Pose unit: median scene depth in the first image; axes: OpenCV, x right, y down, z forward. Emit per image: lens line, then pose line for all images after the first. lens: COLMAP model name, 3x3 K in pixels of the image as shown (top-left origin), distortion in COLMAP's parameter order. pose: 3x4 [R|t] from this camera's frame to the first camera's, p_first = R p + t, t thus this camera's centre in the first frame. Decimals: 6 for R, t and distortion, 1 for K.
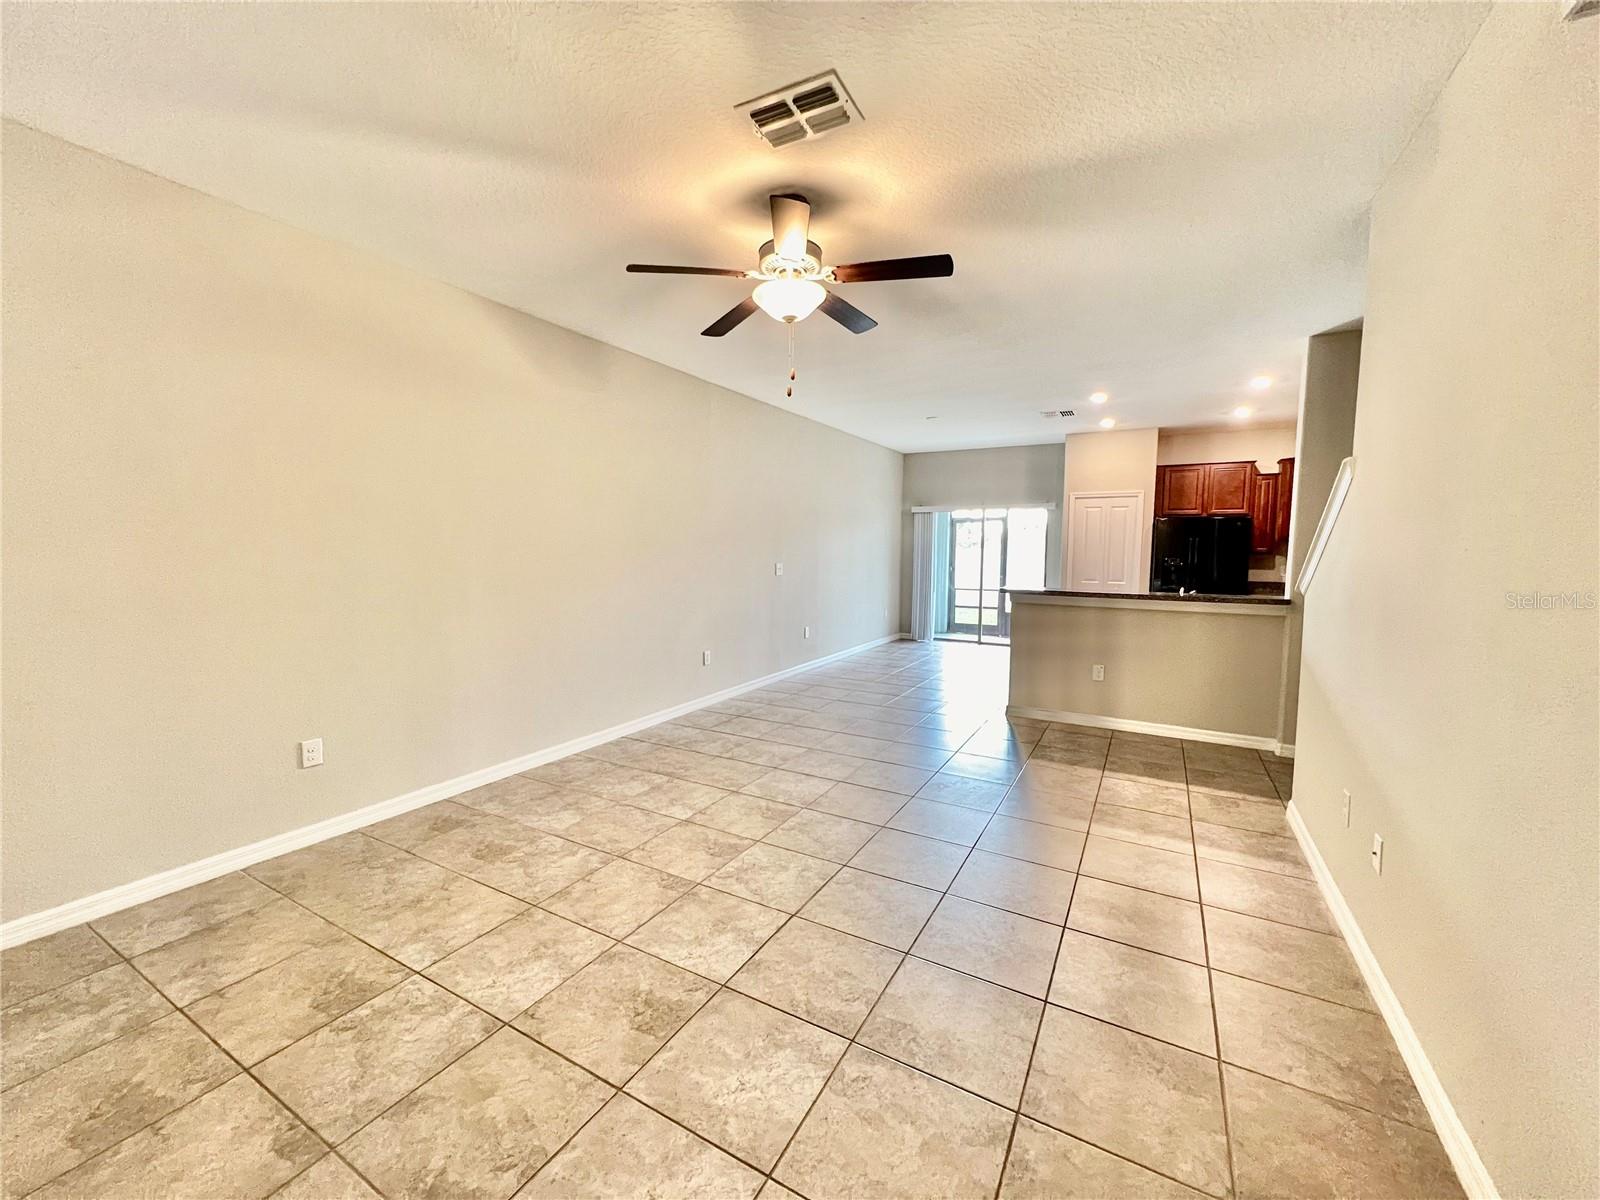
lens RADIAL K [[638.1, 0, 796.1], [0, 638.1, 595.5], [0, 0, 1]] dist [-0.000165, 0.000619]
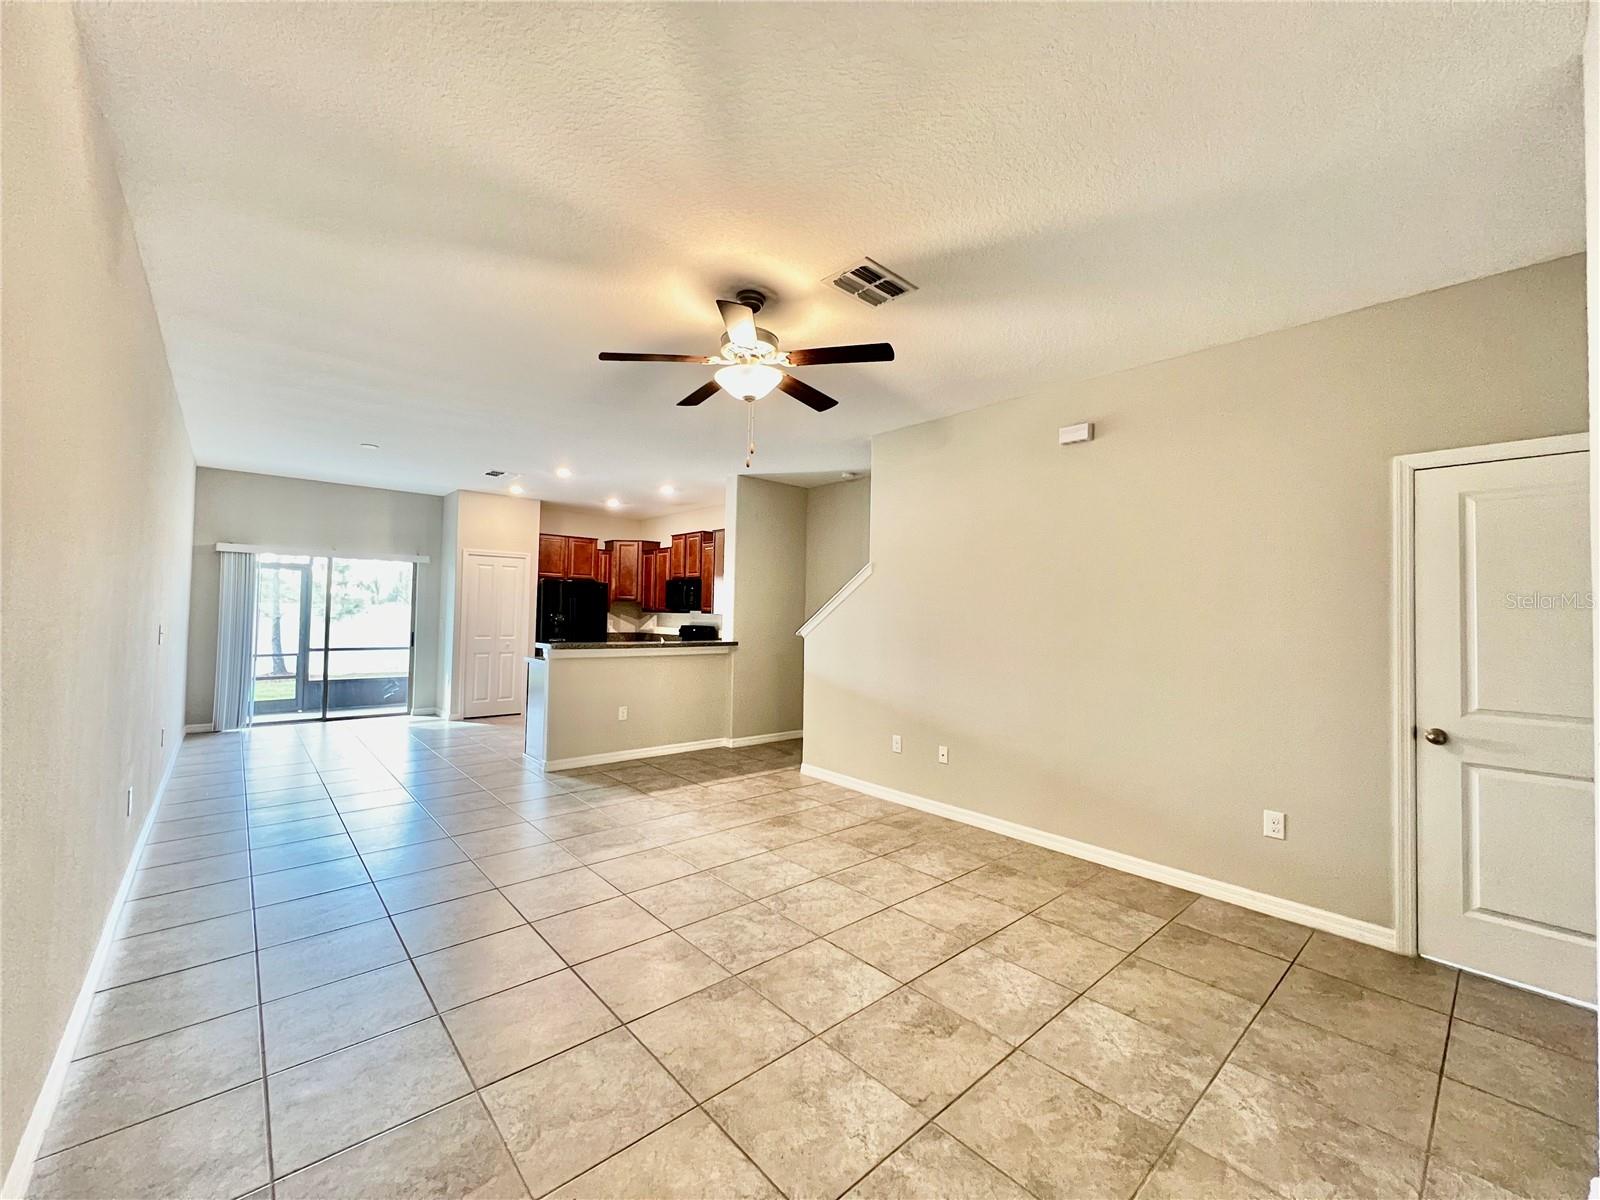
lens RADIAL K [[638.1, 0, 796.1], [0, 638.1, 595.5], [0, 0, 1]] dist [-0.000165, 0.000619]
pose [[0.324526, 0.025230, 0.945540, -0.715296], [0.056041, 0.997375, -0.045848, -0.030018], [-0.944215, 0.067867, 0.322260, 0.421389]]
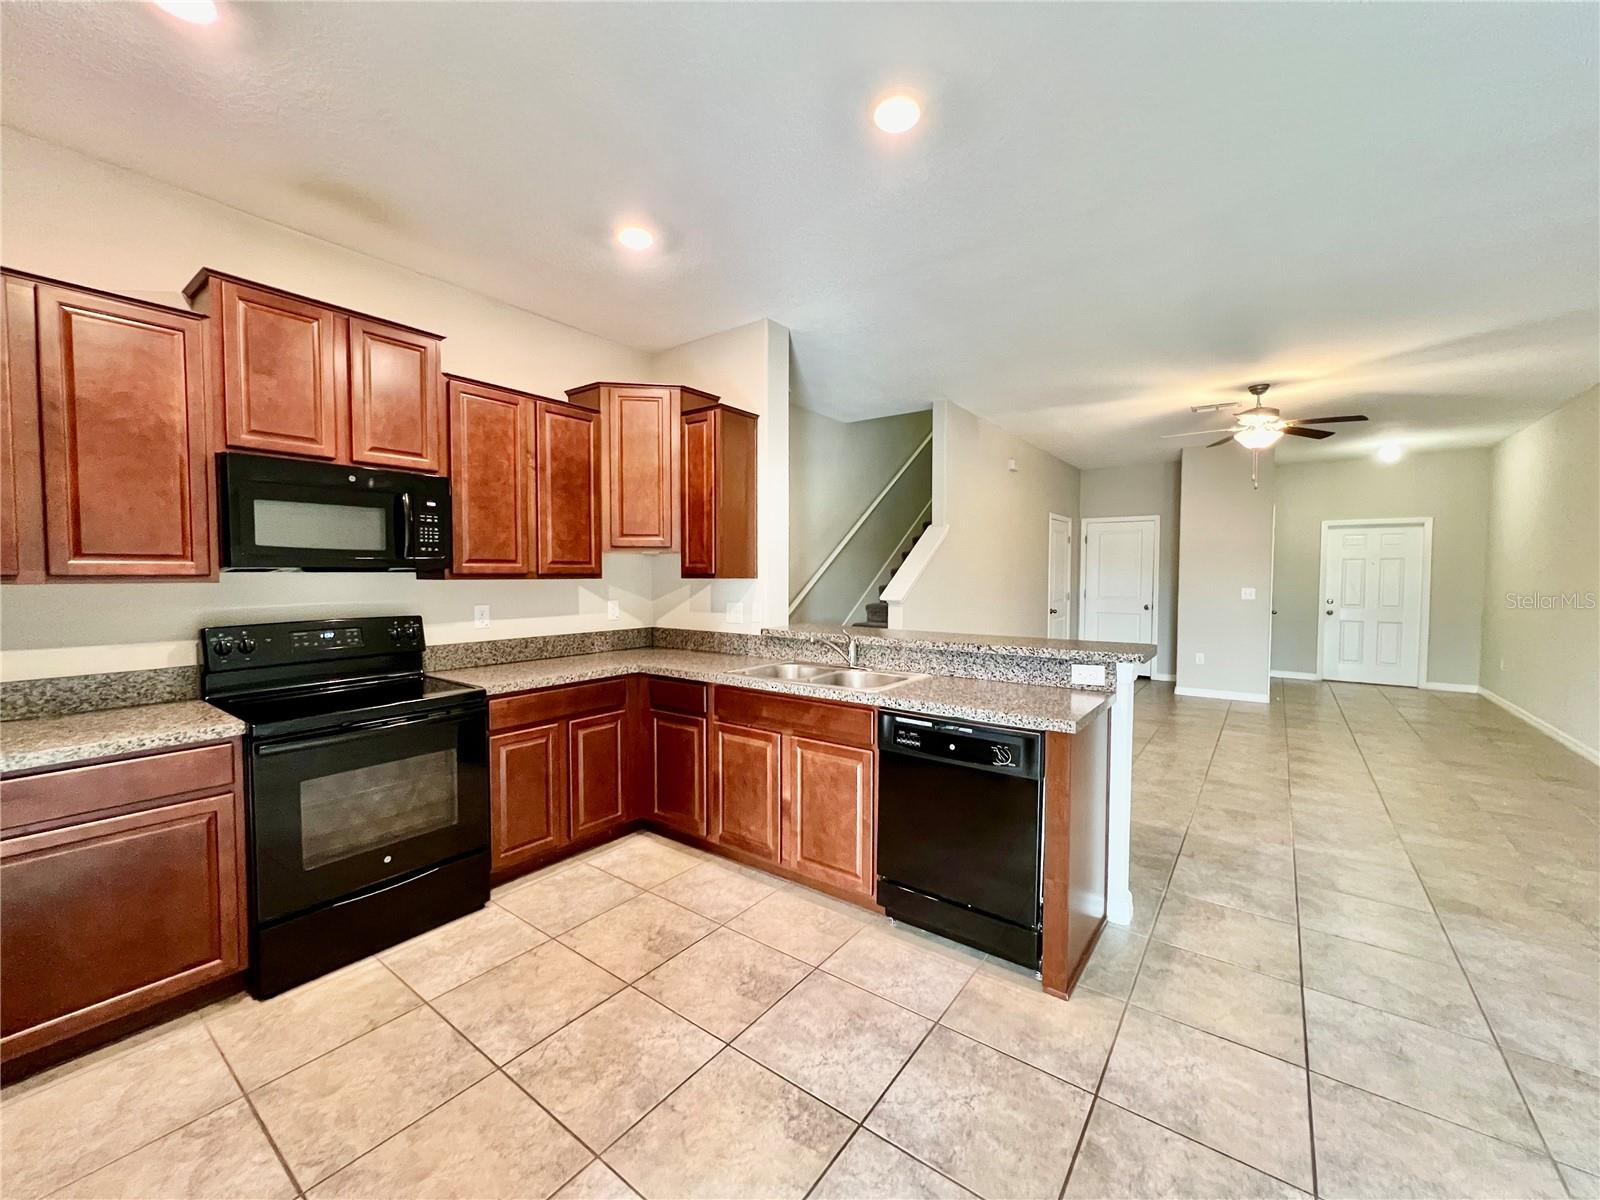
lens RADIAL K [[638.1, 0, 796.1], [0, 638.1, 595.5], [0, 0, 1]] dist [-0.000165, 0.000619]
pose [[-0.991587, -0.014044, 0.128675, 0.756818], [0.000621, 0.993569, 0.113225, -0.155869], [-0.129438, 0.112352, -0.985202, 2.152464]]
